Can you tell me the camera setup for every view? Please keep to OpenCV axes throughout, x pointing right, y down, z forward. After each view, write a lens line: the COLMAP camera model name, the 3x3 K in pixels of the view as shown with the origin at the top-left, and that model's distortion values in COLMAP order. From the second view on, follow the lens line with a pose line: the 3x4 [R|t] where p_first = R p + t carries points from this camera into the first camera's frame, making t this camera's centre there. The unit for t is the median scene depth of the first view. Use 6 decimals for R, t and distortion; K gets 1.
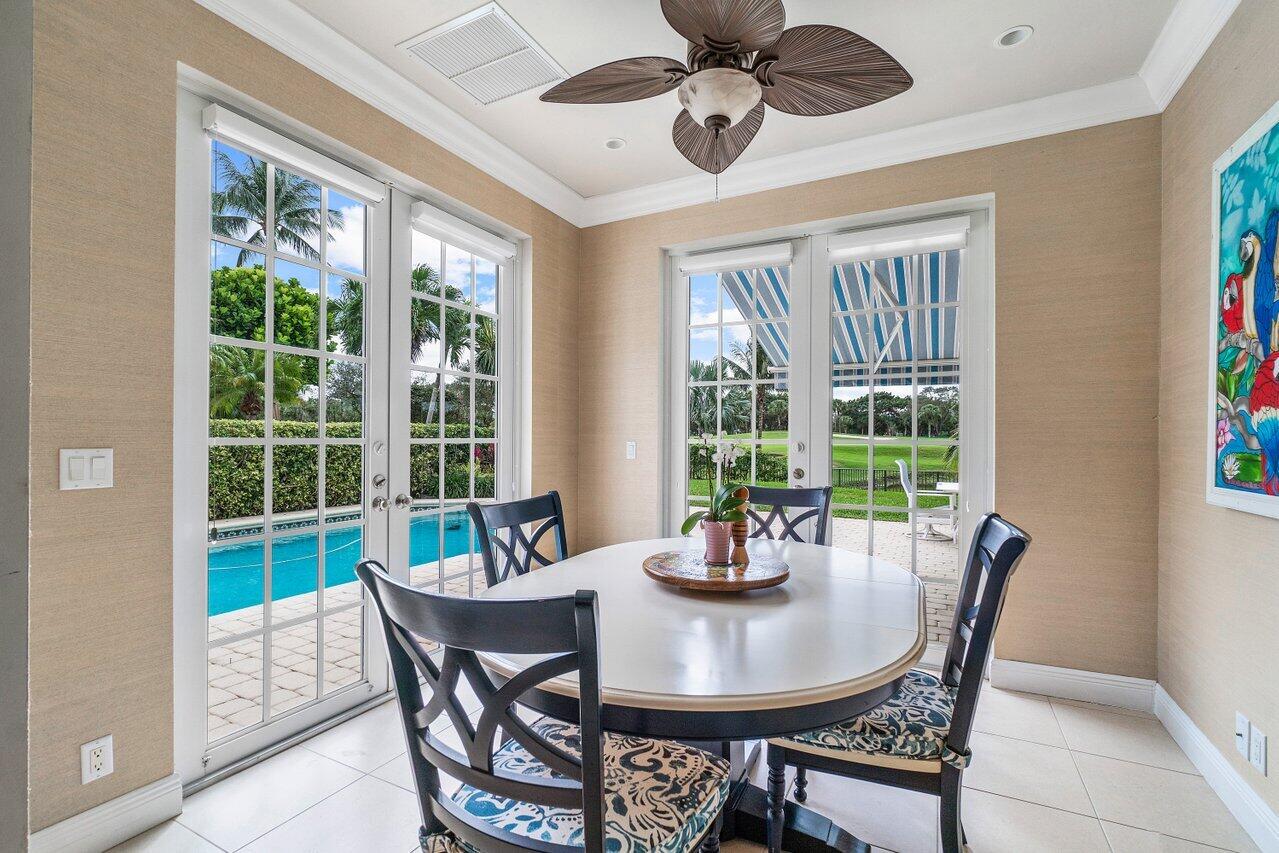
lens RADIAL K [[573.7, 0, 639.5], [0, 573.7, 426.5], [0, 0, 1]] dist [-0.000962, -0.000135]
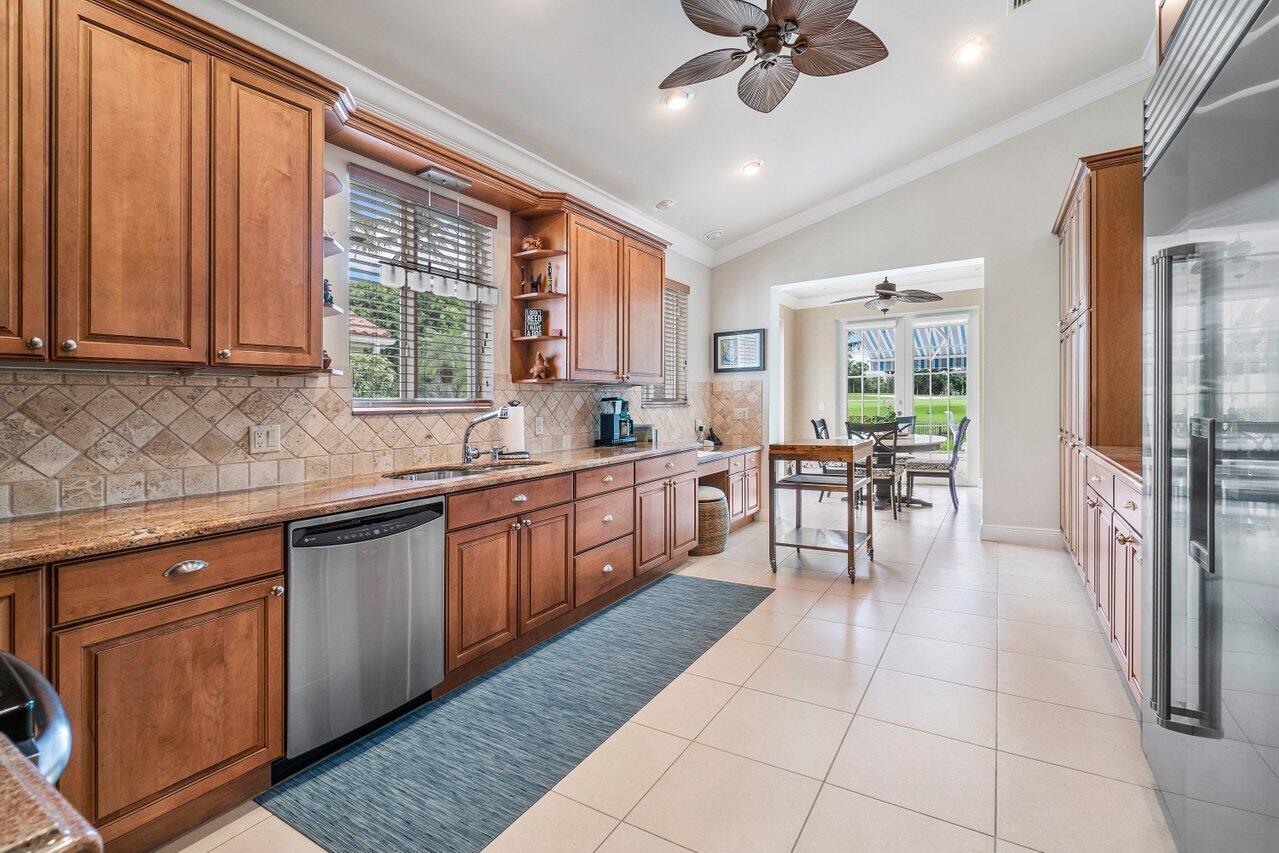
lens RADIAL K [[568.0, 0, 659.1], [0, 568.0, 422.3], [0, 0, 1]] dist [0.000096, 0.000315]
pose [[0.997361, -0.033400, -0.064470, -0.545092], [0.036256, 0.998389, 0.043640, -0.016026], [0.062909, -0.045862, 0.996965, -1.351315]]
